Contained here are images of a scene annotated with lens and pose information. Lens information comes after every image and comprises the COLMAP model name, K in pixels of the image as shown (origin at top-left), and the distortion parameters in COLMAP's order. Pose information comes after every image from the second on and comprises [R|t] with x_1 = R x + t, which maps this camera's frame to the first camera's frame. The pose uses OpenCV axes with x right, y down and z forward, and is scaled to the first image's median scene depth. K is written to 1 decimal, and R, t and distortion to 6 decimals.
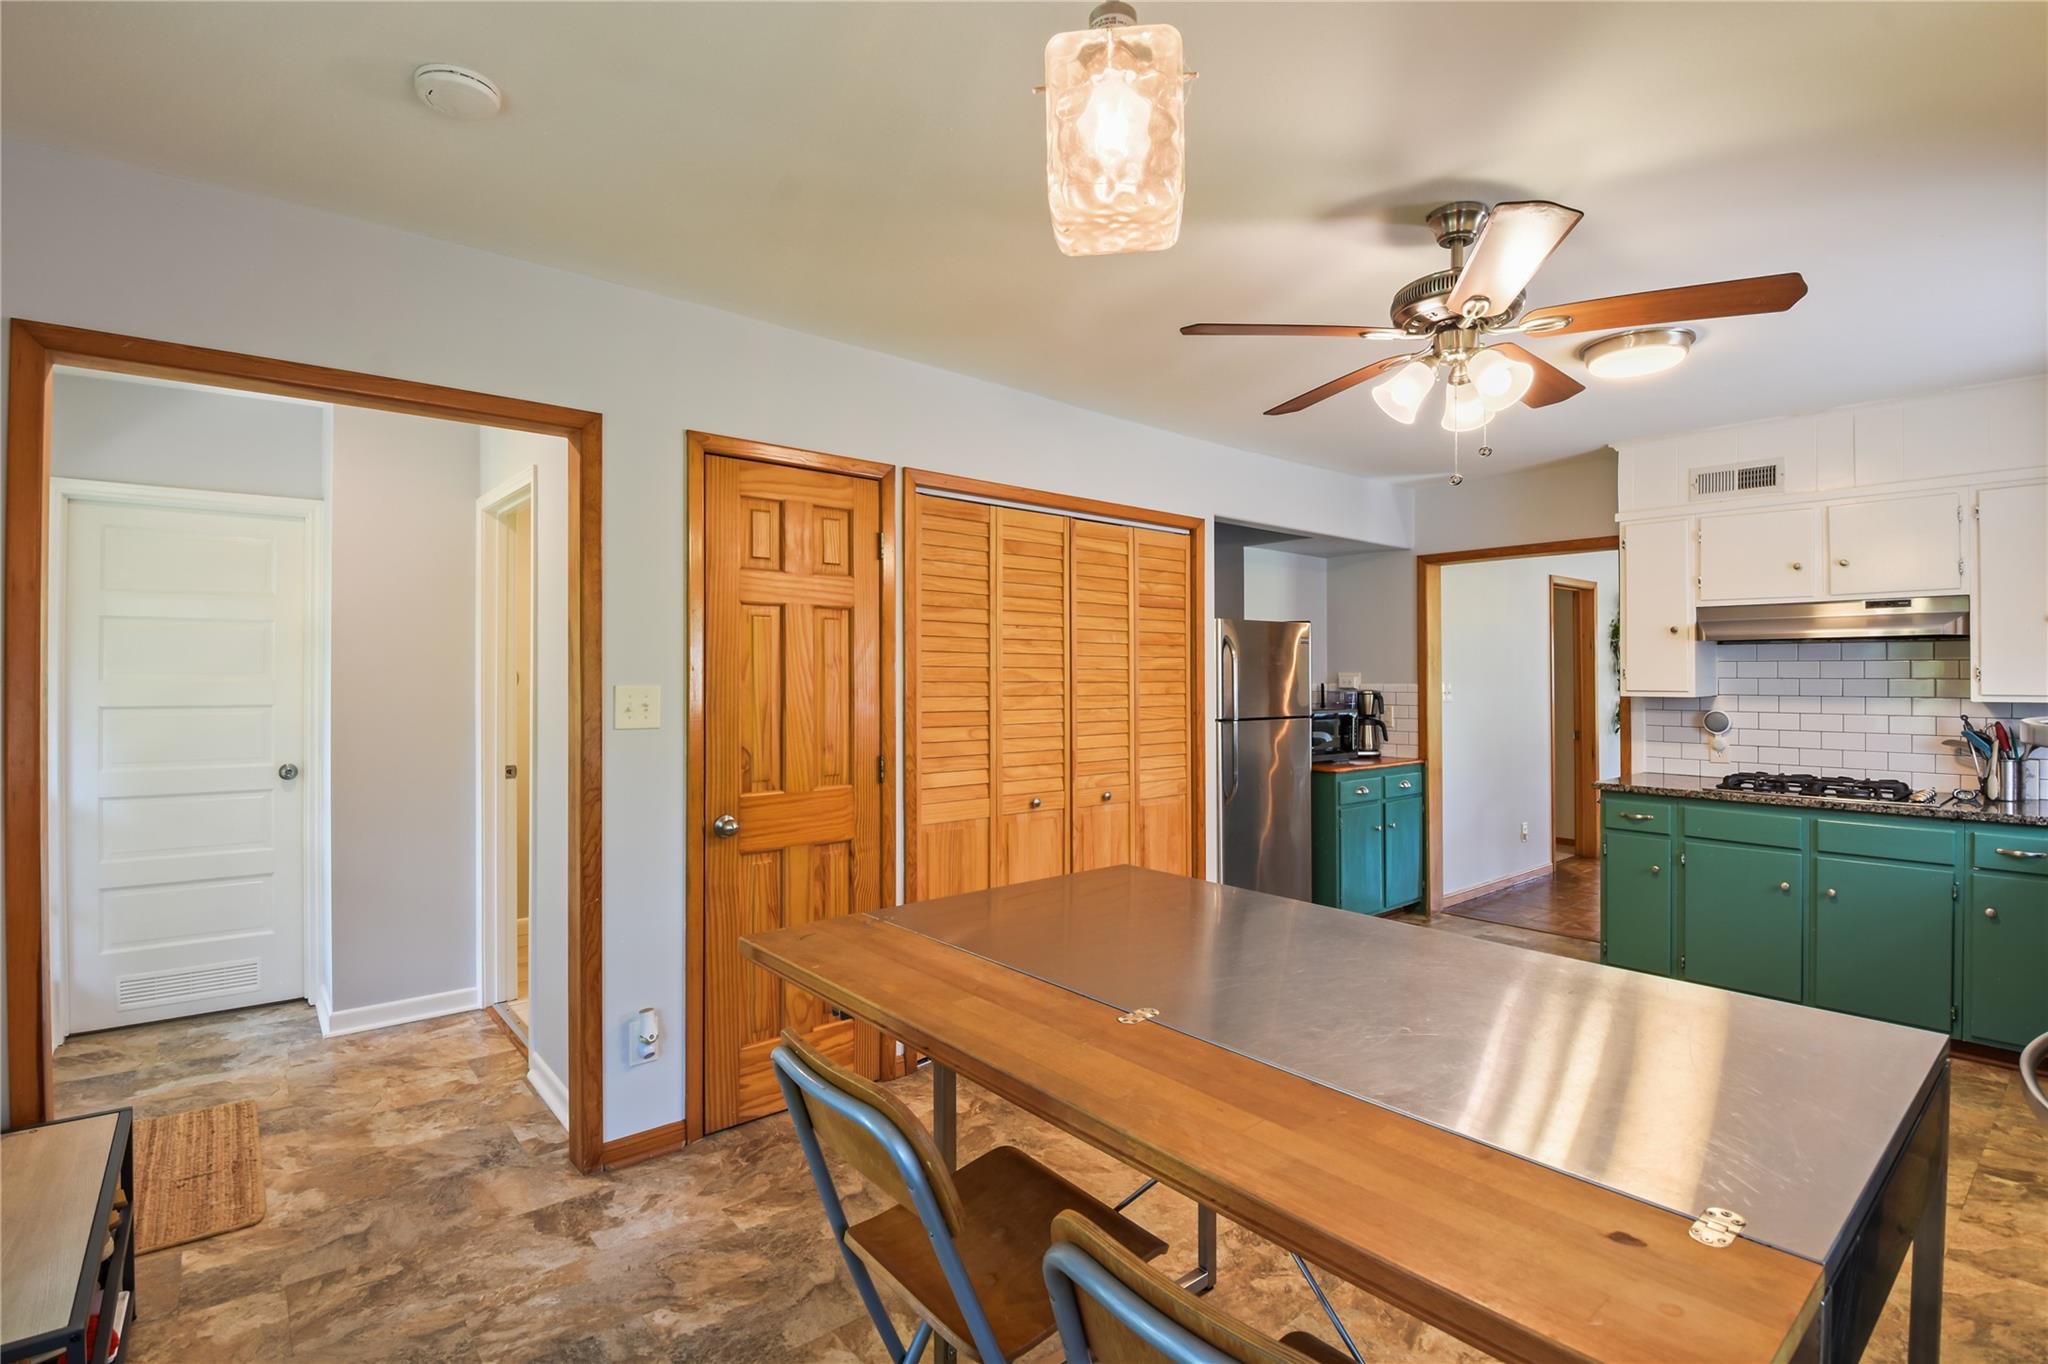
lens RADIAL K [[990.1, 0, 1023.5], [0, 990.1, 665.9], [0, 0, 1]] dist [0.006786, -0.017413]
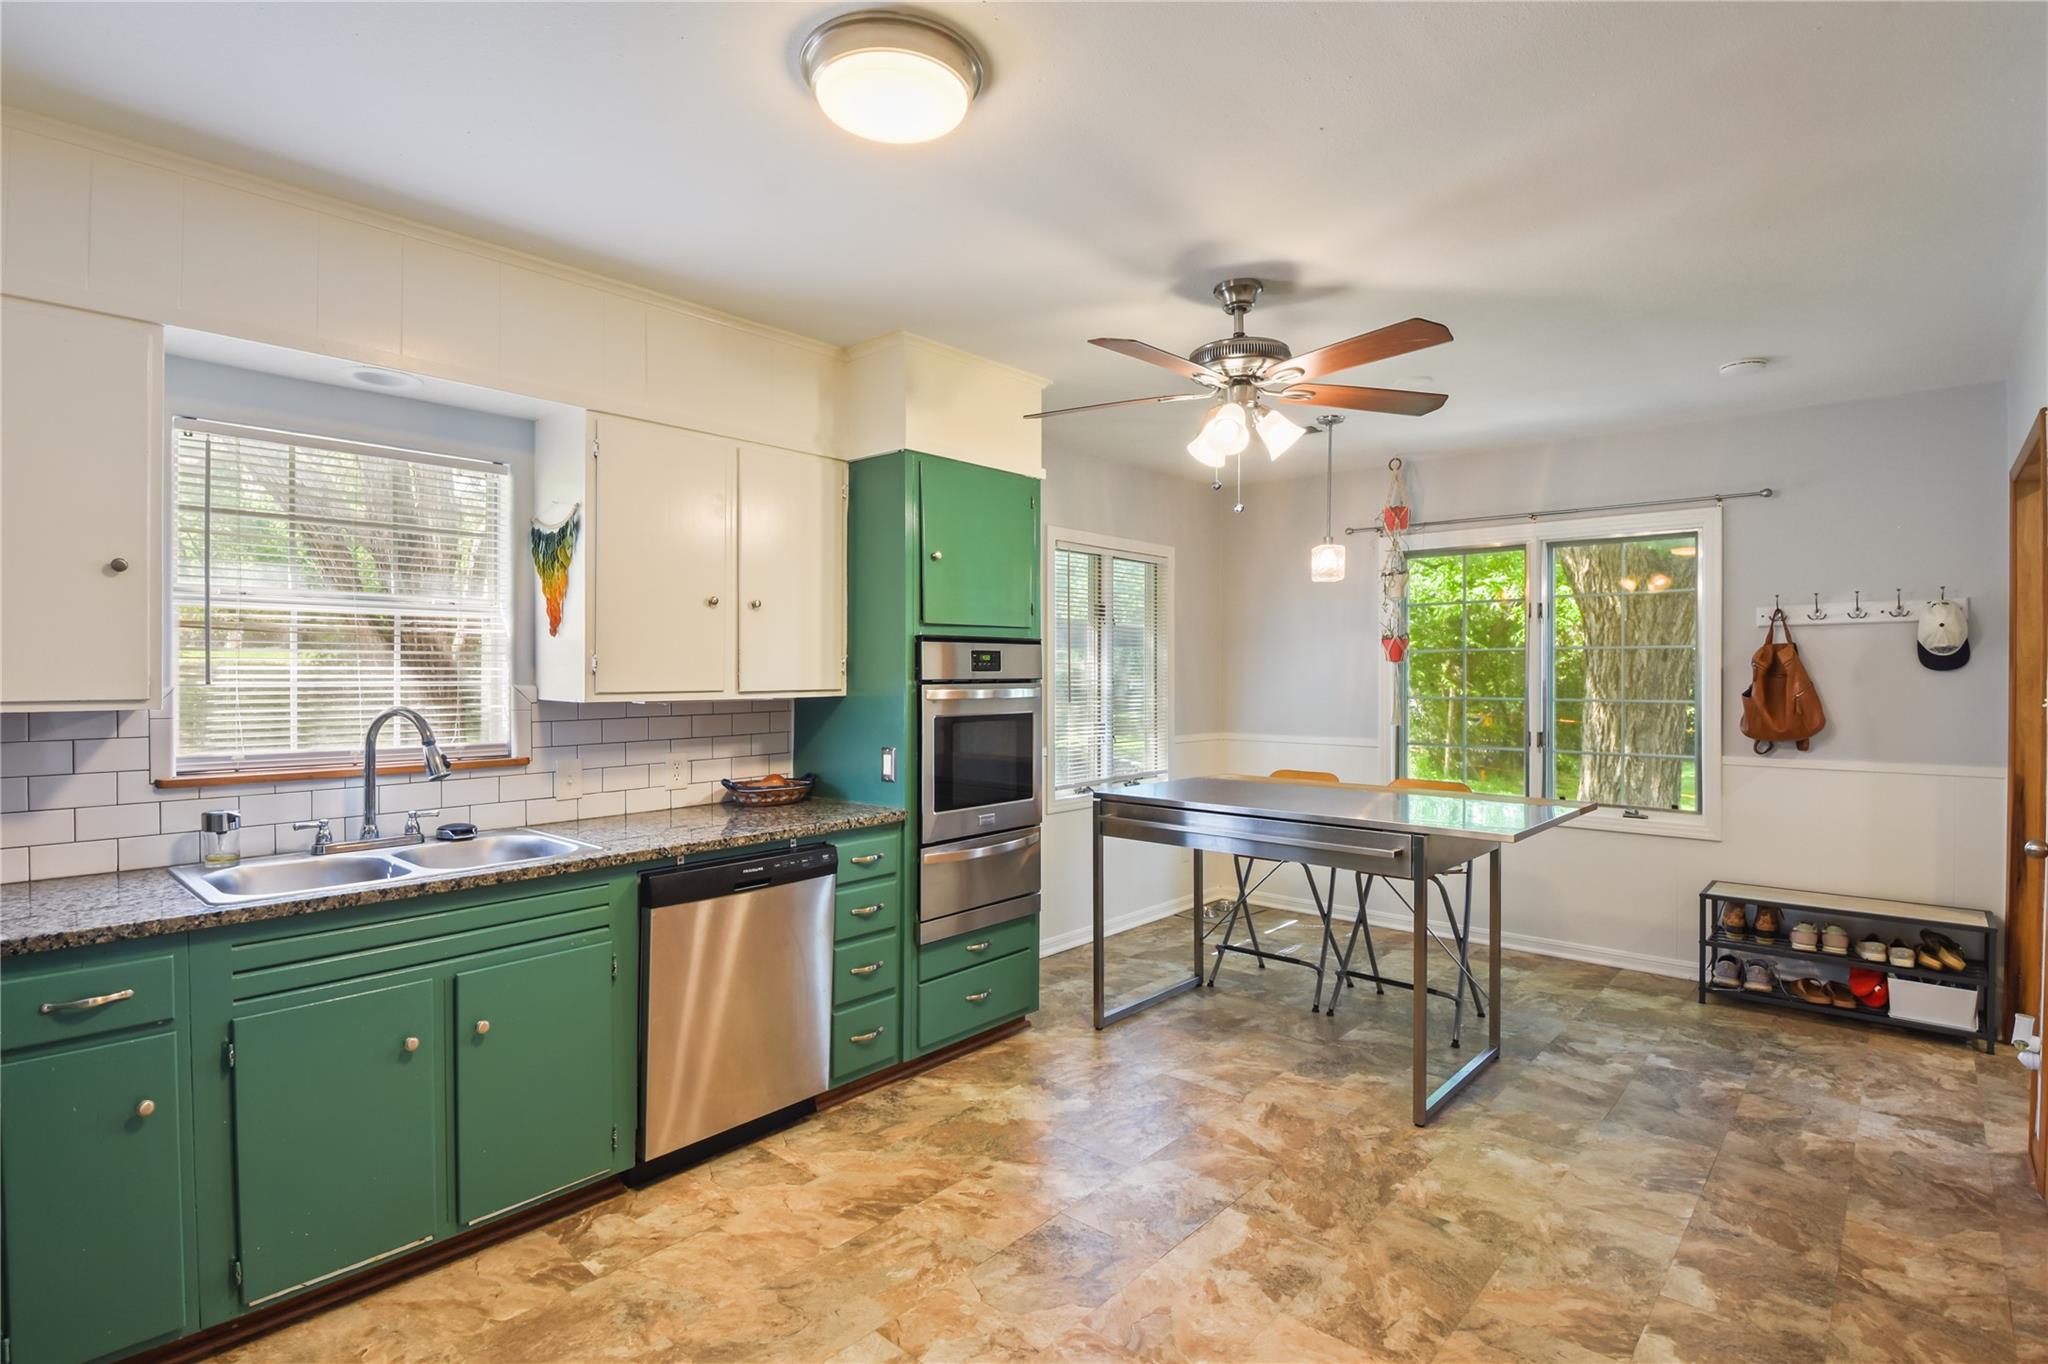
lens RADIAL K [[990.1, 0, 1023.0], [0, 990.1, 675.3], [0, 0, 1]] dist [0.006786, -0.017413]
pose [[-0.990750, -0.002686, -0.135673, 0.530848], [-0.002208, 0.999991, -0.003679, 0.014024], [0.135681, -0.003345, -0.990747, 1.332624]]
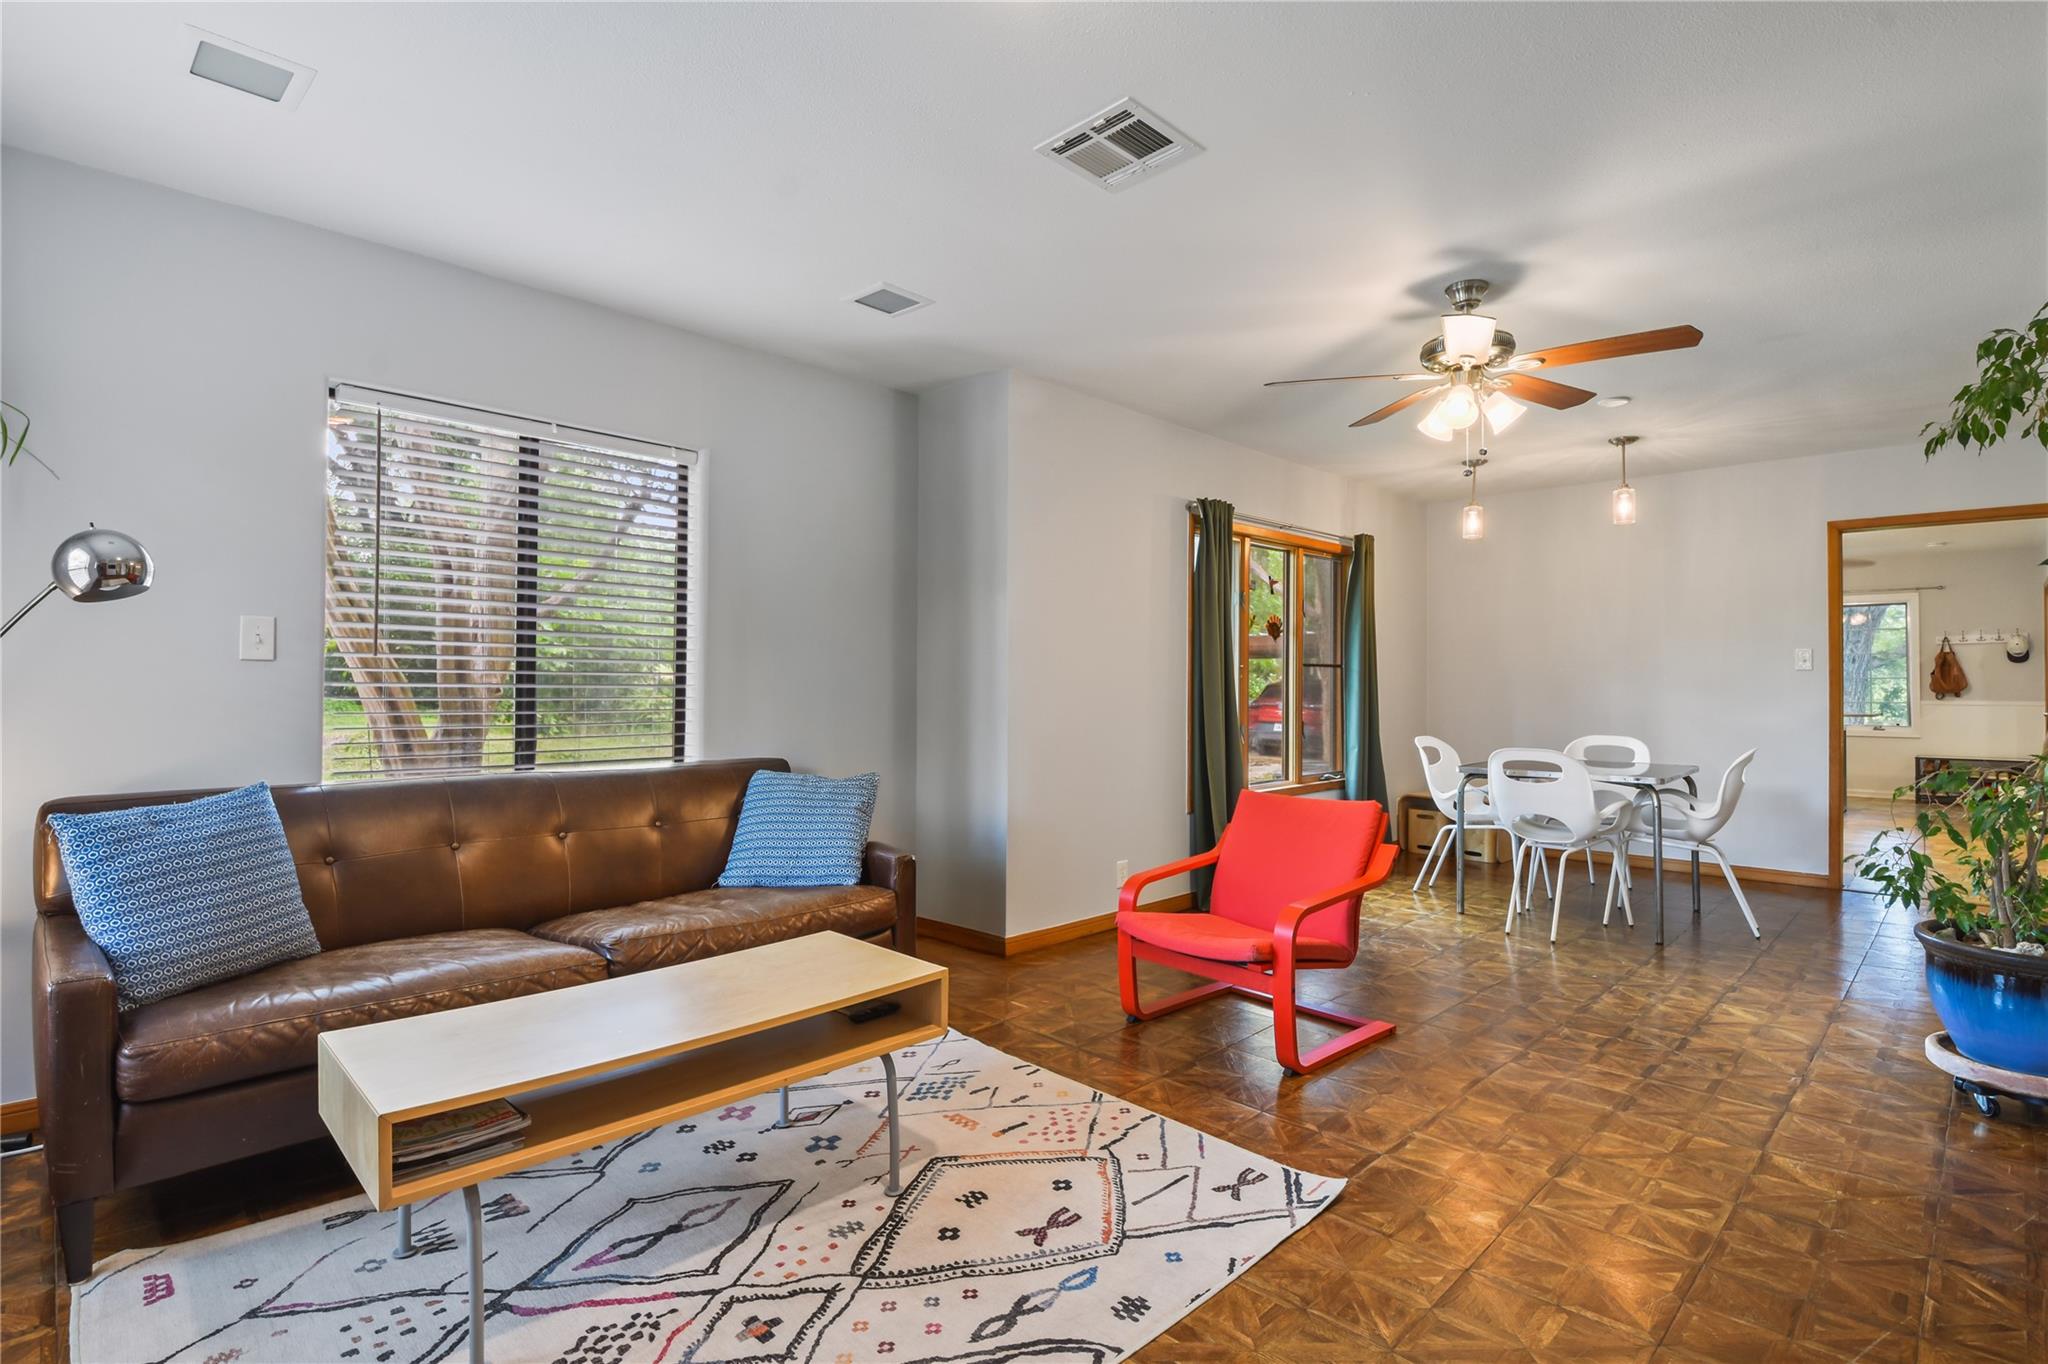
lens RADIAL K [[990.1, 0, 1019.8], [0, 990.1, 669.7], [0, 0, 1]] dist [0.006786, -0.017413]
pose [[-0.995459, -0.005614, -0.095023, 4.929762], [-0.003790, 0.999805, -0.019369, 0.183535], [0.095113, -0.018921, -0.995287, 4.879836]]
